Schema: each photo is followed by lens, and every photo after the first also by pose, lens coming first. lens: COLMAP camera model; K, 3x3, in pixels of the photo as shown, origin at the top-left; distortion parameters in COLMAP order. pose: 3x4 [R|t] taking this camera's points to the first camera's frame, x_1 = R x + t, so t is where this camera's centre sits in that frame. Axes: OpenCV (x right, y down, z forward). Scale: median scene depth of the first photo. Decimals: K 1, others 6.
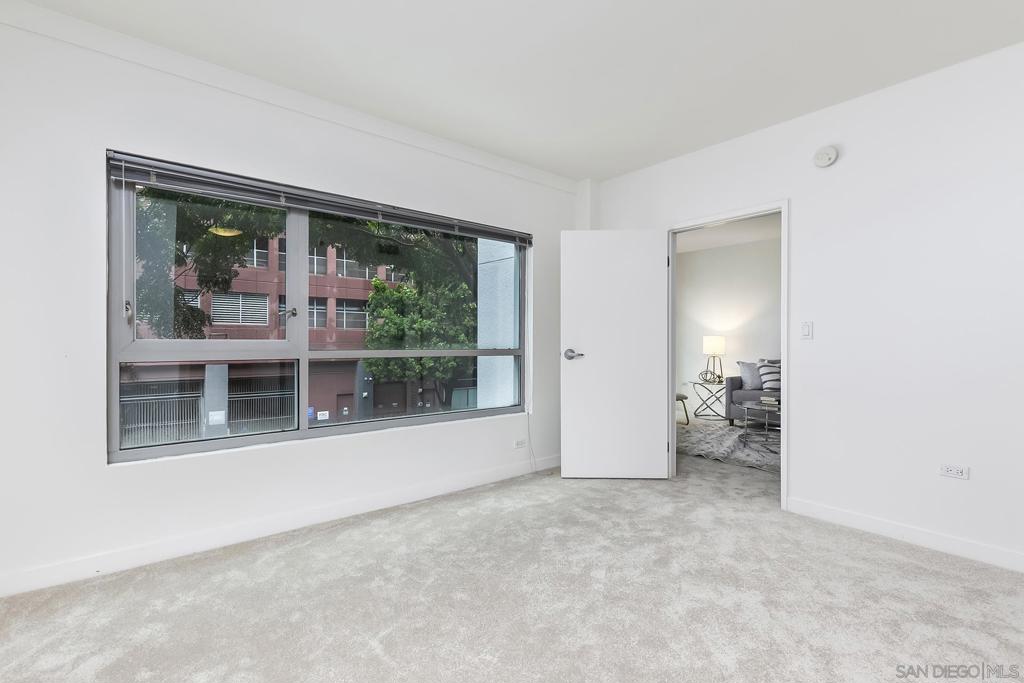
lens RADIAL K [[464.2, 0, 515.4], [0, 464.2, 344.6], [0, 0, 1]] dist [0.001230, 0.000069]
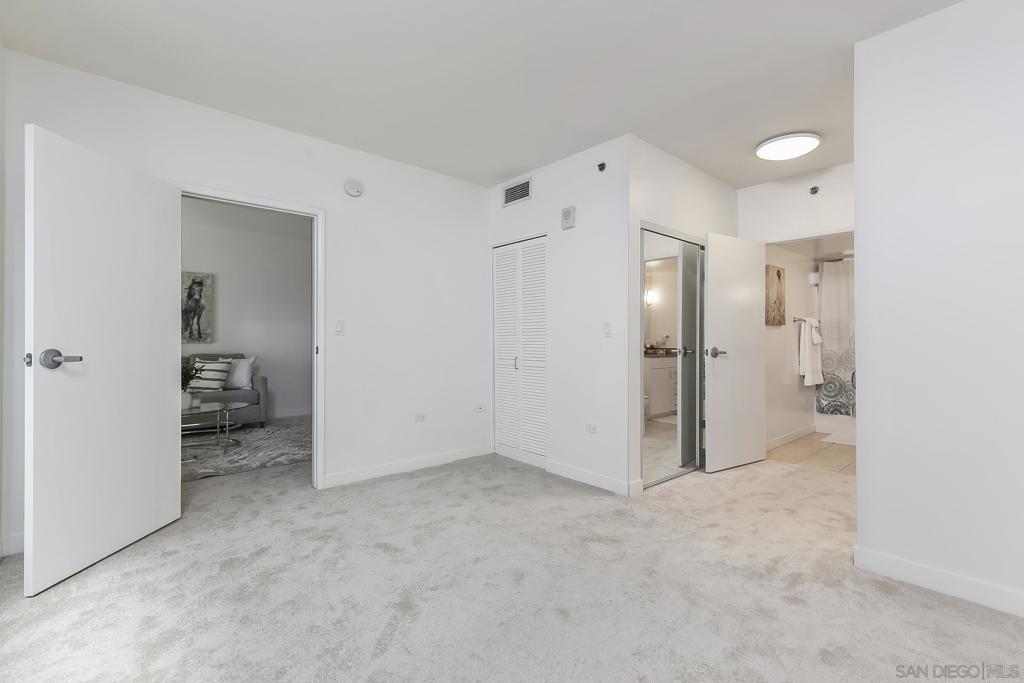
lens RADIAL K [[461.2, 0, 512.9], [0, 461.2, 336.5], [0, 0, 1]] dist [0.003336, 0.000141]
pose [[-0.037366, 0.004218, 0.999293, -0.483762], [0.002864, 0.999987, -0.004114, -0.001938], [-0.999298, 0.002708, -0.037378, 0.523063]]
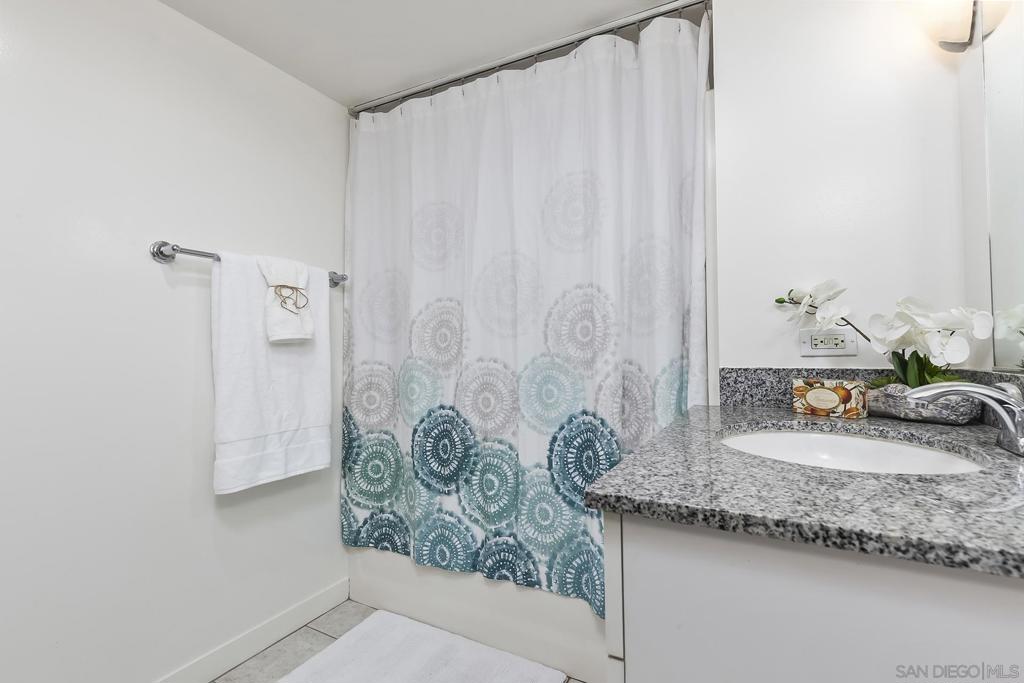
lens RADIAL K [[461.2, 0, 512.9], [0, 461.2, 336.5], [0, 0, 1]] dist [0.003336, 0.000141]
pose [[-0.371545, 0.028535, 0.927976, 0.492372], [0.009424, 0.999592, -0.026964, 0.028837], [-0.928367, -0.001273, -0.371663, -0.574149]]
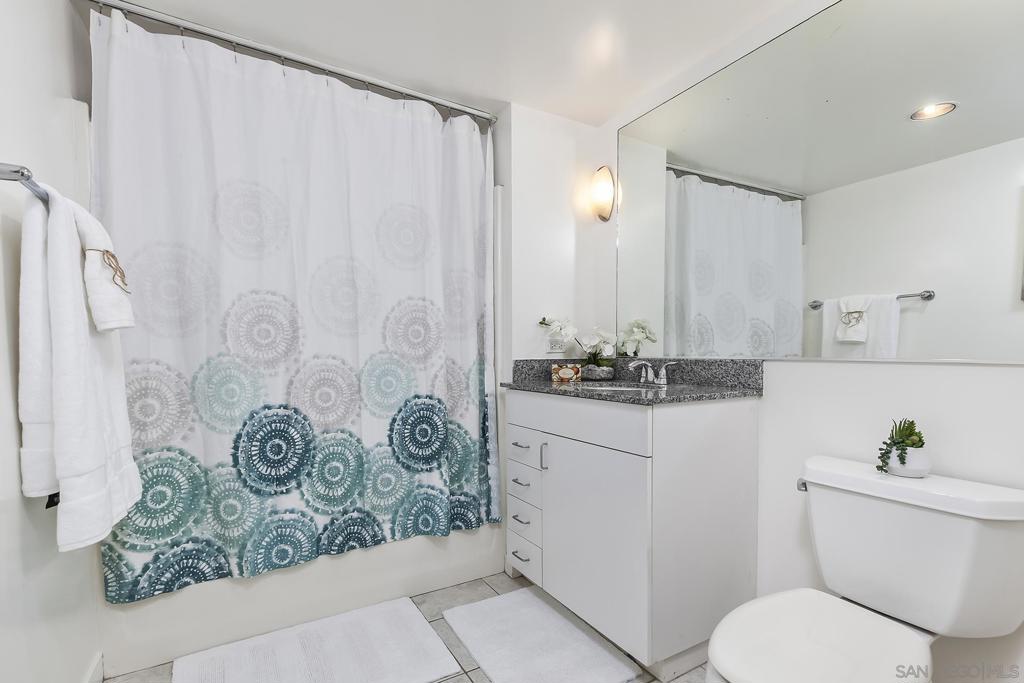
lens RADIAL K [[473.3, 0, 503.5], [0, 473.3, 371.3], [0, 0, 1]] dist [-0.000182, 0.000078]
pose [[-0.986376, -0.007197, 0.164350, 0.672042], [-0.000291, 0.999117, 0.042006, 0.034001], [-0.164507, 0.041386, -0.985507, -0.247520]]
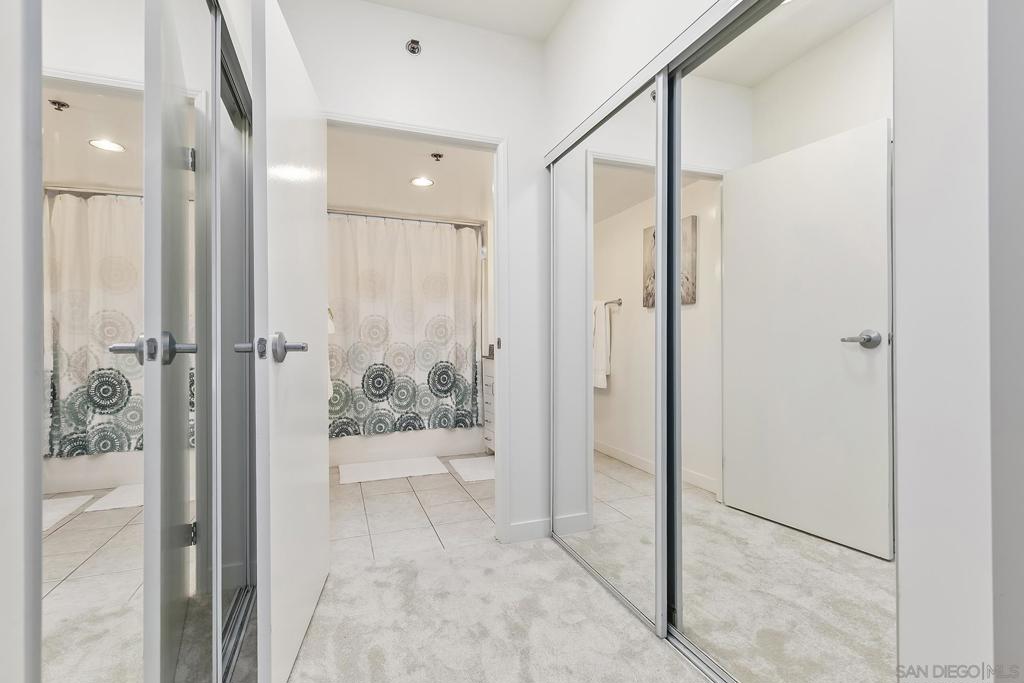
lens RADIAL K [[477.1, 0, 512.7], [0, 477.1, 332.4], [0, 0, 1]] dist [0.000695, 0.000042]
pose [[-0.947531, 0.004367, 0.319635, 0.303393], [0.001435, 0.999955, -0.009407, 0.024942], [-0.319661, -0.008455, -0.947494, 0.308609]]
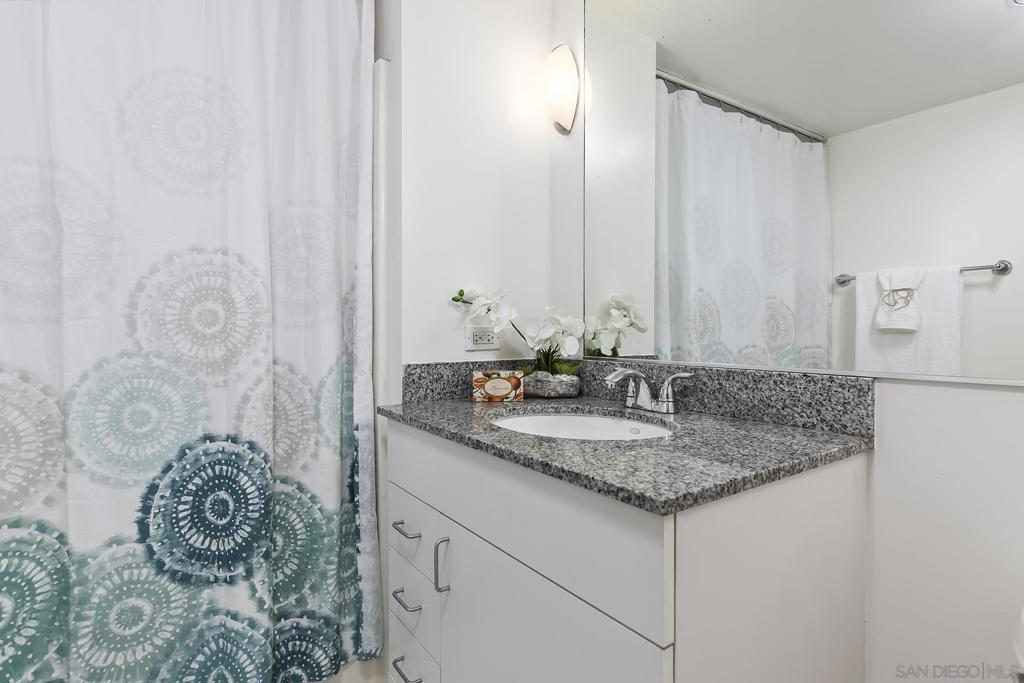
lens RADIAL K [[516.0, 0, 512.0], [0, 516.0, 337.3], [0, 0, 1]] dist [-0.001925, 0.000265]
pose [[-0.997733, -0.005229, 0.067098, 0.656725], [-0.004432, 0.999918, 0.012012, 0.020400], [-0.067155, 0.011687, -0.997674, -0.484279]]
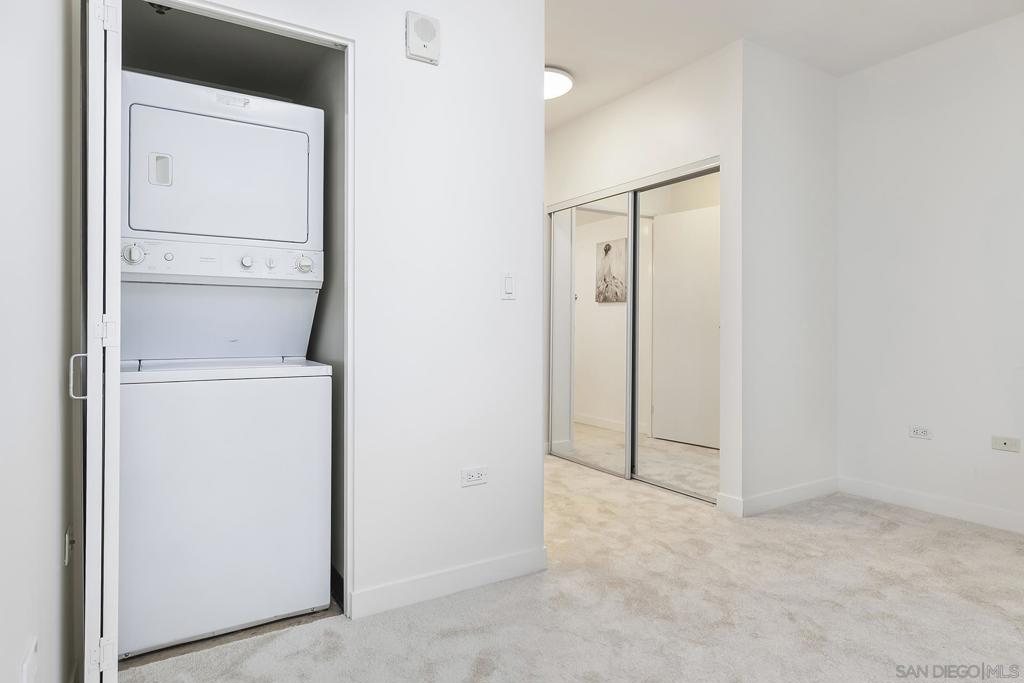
lens RADIAL K [[590.8, 0, 513.1], [0, 590.8, 327.8], [0, 0, 1]] dist [-0.002910, -0.000939]
pose [[-0.993435, -0.004978, 0.114292, 0.408907], [-0.004010, 0.999954, 0.008697, 0.021182], [-0.114330, 0.008182, -0.993409, 0.970627]]
